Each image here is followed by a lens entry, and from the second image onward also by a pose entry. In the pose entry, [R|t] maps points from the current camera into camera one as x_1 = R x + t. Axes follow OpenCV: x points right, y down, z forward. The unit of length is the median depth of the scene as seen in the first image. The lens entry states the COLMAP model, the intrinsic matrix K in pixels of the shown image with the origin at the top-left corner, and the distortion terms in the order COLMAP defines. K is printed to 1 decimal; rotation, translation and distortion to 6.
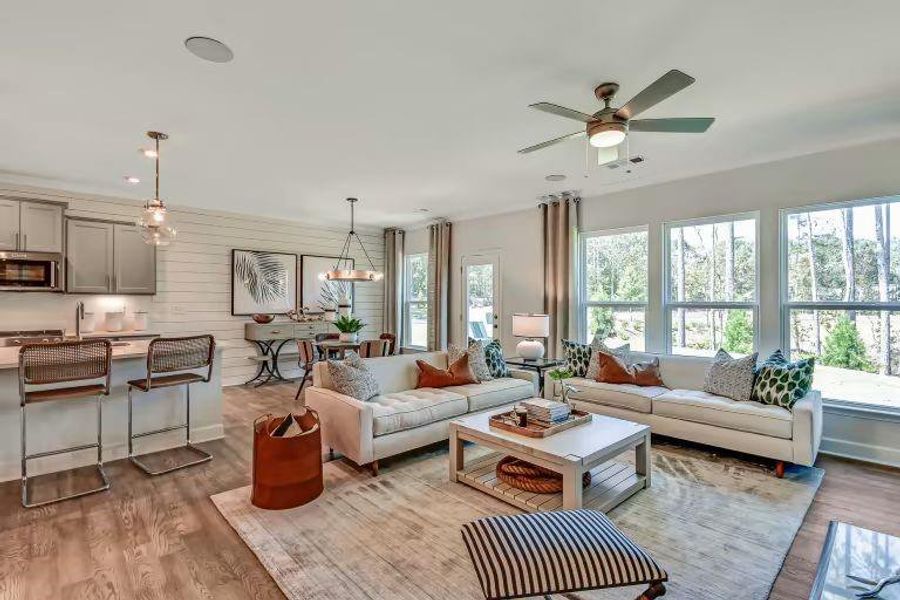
lens RADIAL K [[421.4, 0, 438.2], [0, 421.4, 302.4], [0, 0, 1]] dist [-0.002771, -0.000452]
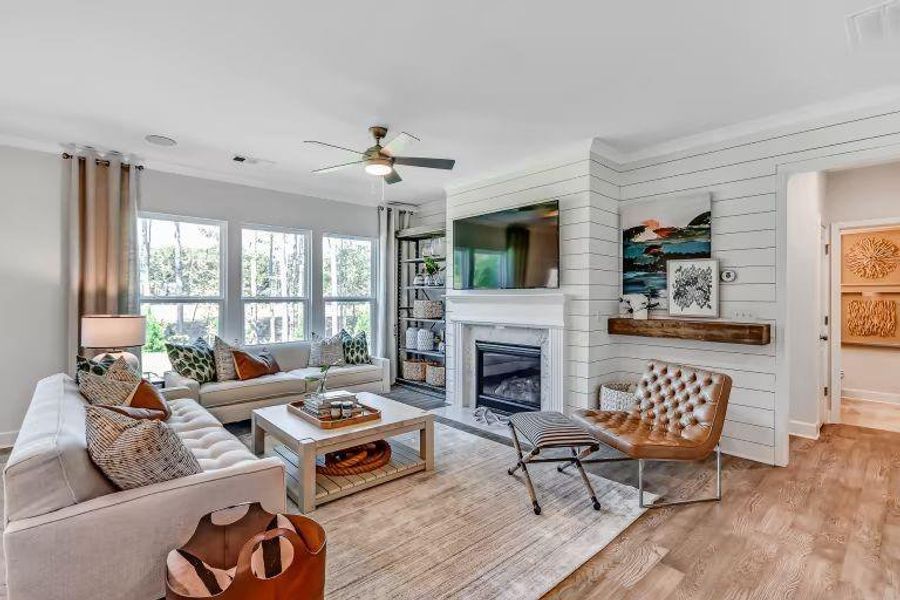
lens RADIAL K [[420.2, 0, 447.5], [0, 420.2, 296.5], [0, 0, 1]] dist [0.002545, -0.010552]
pose [[0.005499, -0.003413, 0.999979, -0.454527], [0.001319, 0.999993, 0.003405, -0.004680], [-0.999984, 0.001300, 0.005503, 0.409413]]
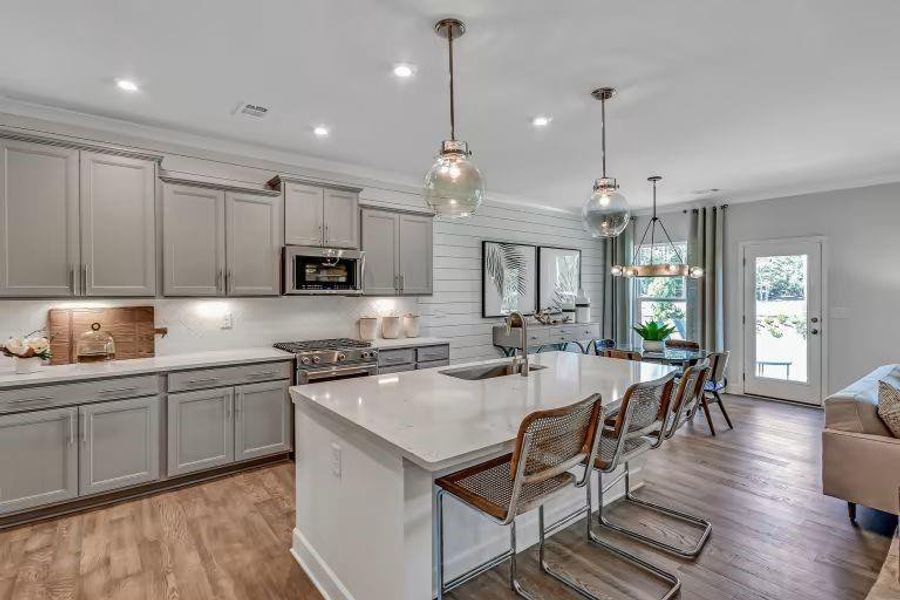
lens RADIAL K [[431.8, 0, 447.1], [0, 431.8, 289.6], [0, 0, 1]] dist [0.001841, 0.000206]
pose [[0.997408, -0.004515, -0.071816, -0.611577], [0.004325, 0.999987, -0.002807, -0.029925], [0.071827, 0.002489, 0.997414, 0.141432]]
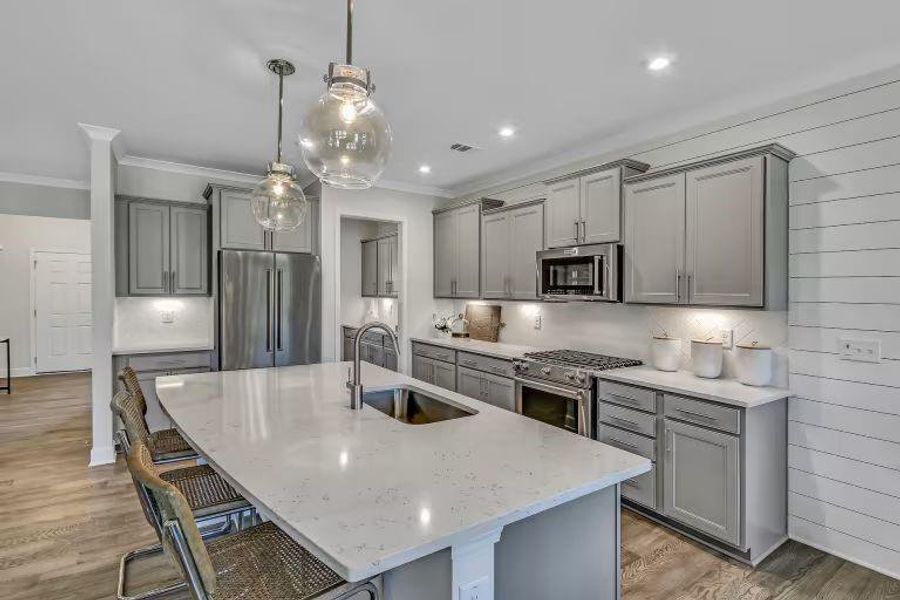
lens RADIAL K [[420.2, 0, 447.5], [0, 420.2, 296.5], [0, 0, 1]] dist [0.002545, -0.010552]
pose [[-0.170010, 0.005049, -0.985429, -0.218347], [-0.005945, 0.999963, 0.006150, -0.033392], [0.985424, 0.006904, -0.169973, 0.804269]]
